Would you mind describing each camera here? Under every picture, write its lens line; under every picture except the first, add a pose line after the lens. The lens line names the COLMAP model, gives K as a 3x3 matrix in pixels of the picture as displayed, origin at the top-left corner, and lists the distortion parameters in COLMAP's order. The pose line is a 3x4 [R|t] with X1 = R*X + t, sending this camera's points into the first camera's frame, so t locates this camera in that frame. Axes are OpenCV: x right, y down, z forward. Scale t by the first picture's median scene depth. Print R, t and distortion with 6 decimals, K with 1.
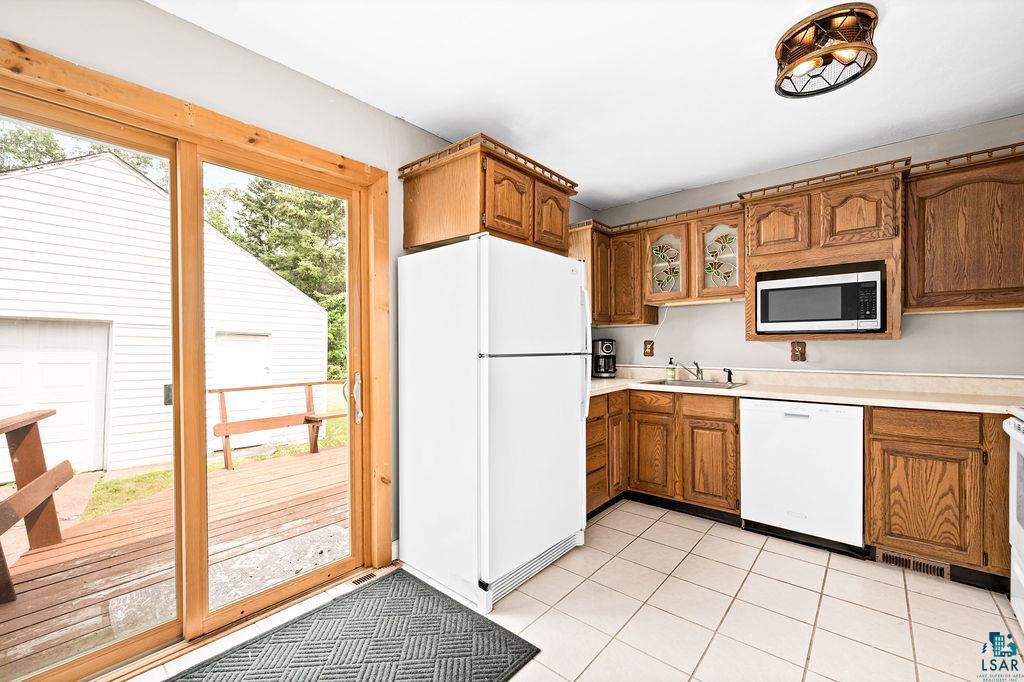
lens RADIAL K [[424.8, 0, 514.9], [0, 424.8, 346.5], [0, 0, 1]] dist [0.011324, -0.000014]
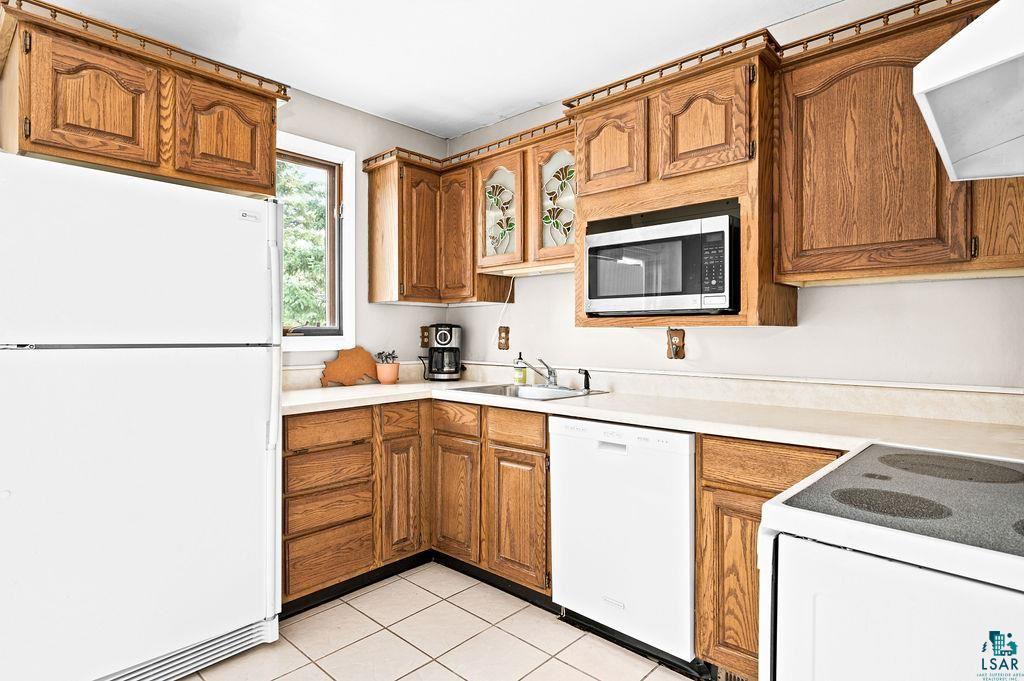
lens RADIAL K [[543.0, 0, 511.2], [0, 543.0, 332.1], [0, 0, 1]] dist [0.003847, 0.000174]
pose [[0.998833, 0.006018, -0.047929, 0.527452], [-0.006292, 0.999965, -0.005563, -0.000373], [0.047894, 0.005858, 0.998835, 0.183196]]
